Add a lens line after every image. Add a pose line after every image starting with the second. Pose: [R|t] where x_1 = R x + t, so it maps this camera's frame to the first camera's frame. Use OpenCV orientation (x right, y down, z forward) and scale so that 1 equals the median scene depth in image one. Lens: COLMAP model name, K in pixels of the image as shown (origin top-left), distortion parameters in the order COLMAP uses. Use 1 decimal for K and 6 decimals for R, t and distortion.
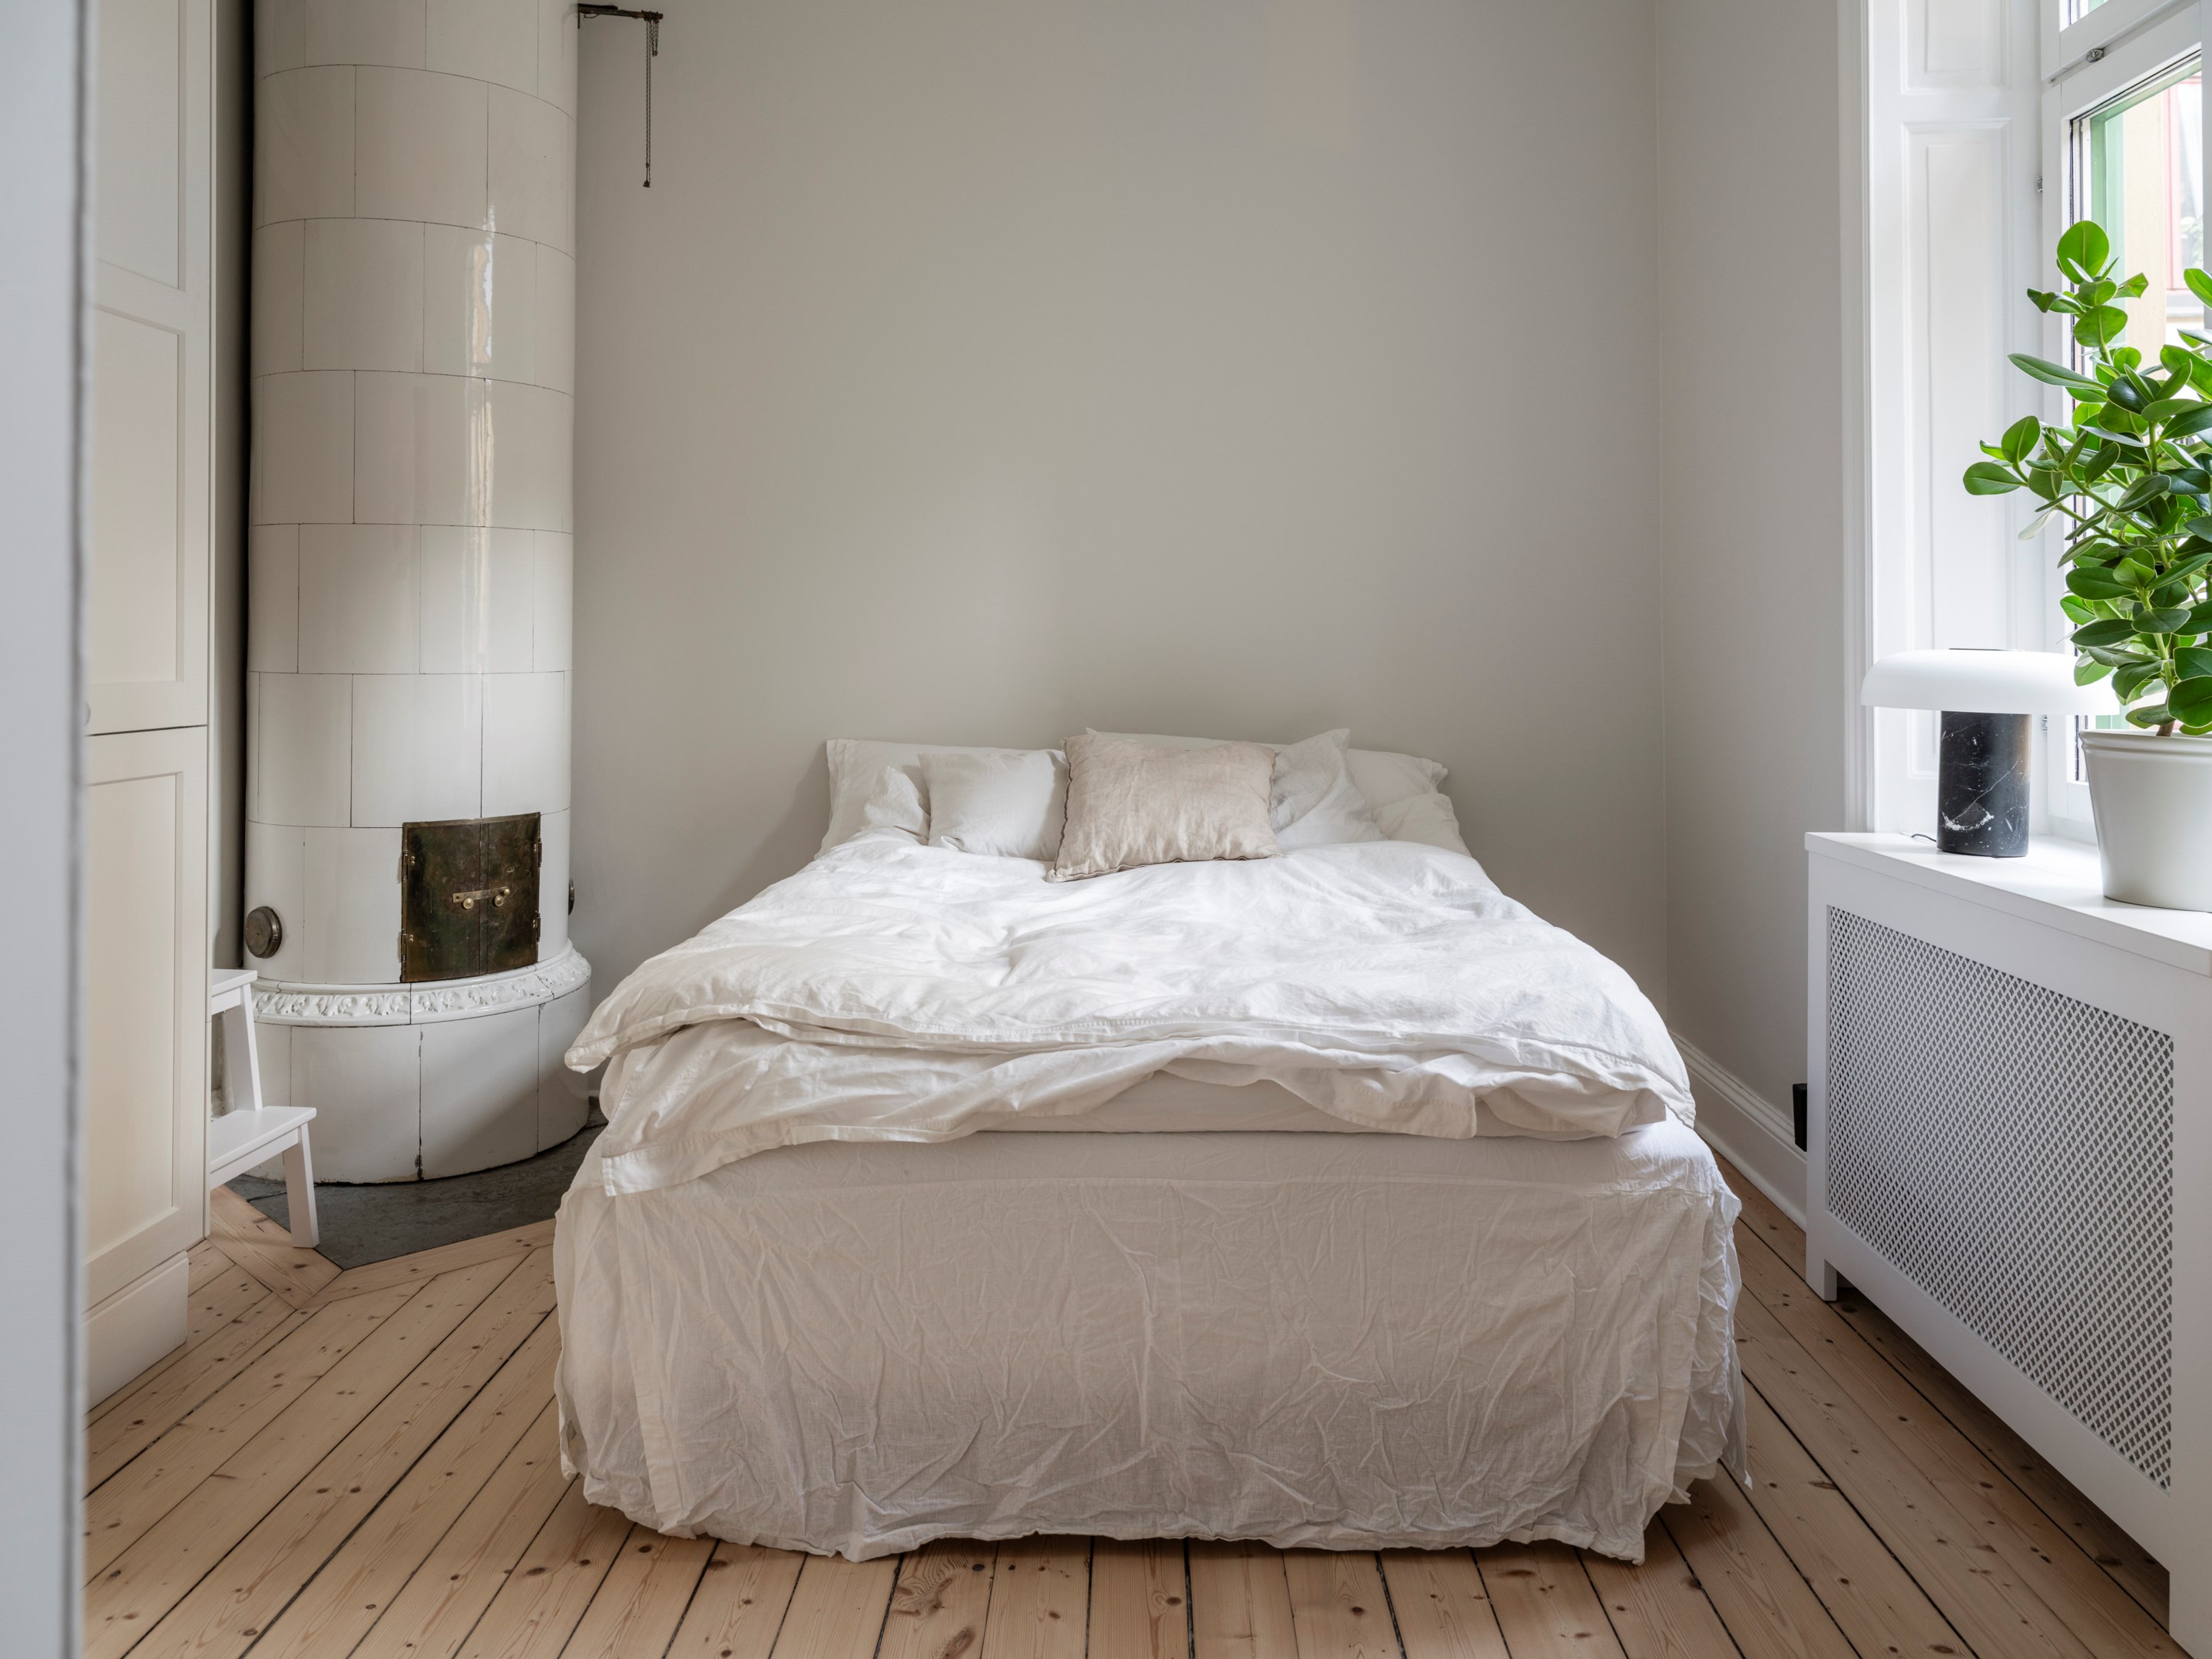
lens RADIAL K [[1756.5, 0, 1124.2], [0, 1756.5, 621.8], [0, 0, 1]] dist [-0.003069, -0.006766]
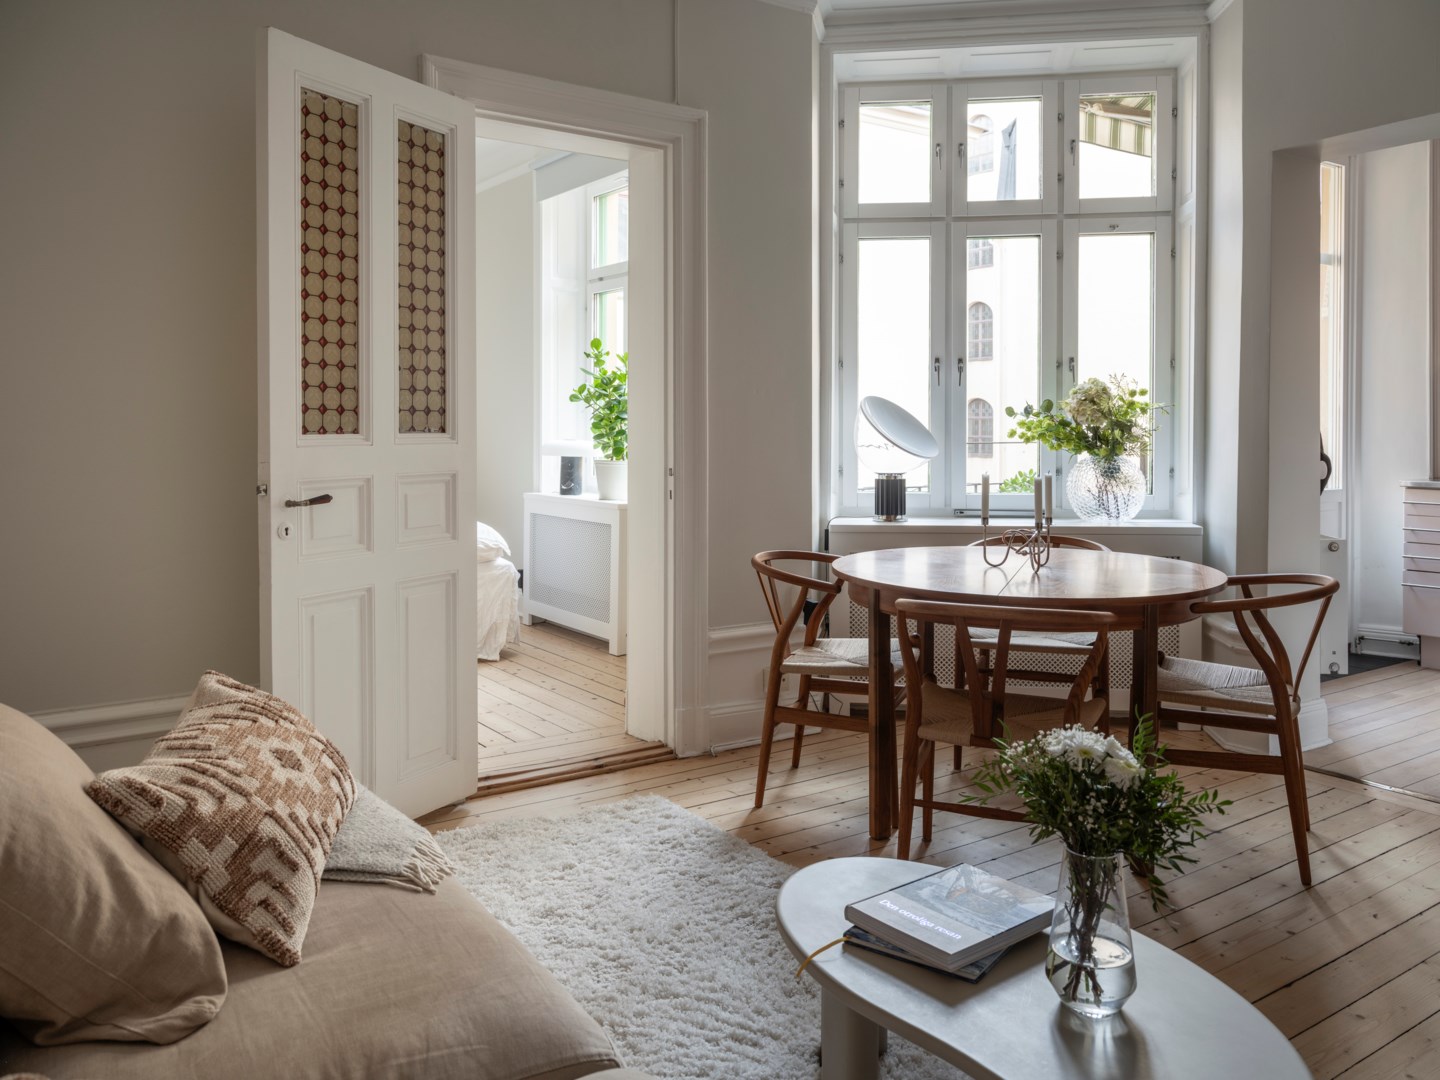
lens RADIAL K [[1120.3, 0, 760.9], [0, 1120.3, 436.2], [0, 0, 1]] dist [0.003502, -0.007299]
pose [[0.801070, -0.000296, 0.598570, -0.783067], [-0.010936, 0.999826, 0.015131, -0.041571], [-0.598470, -0.018667, 0.800927, -1.464083]]
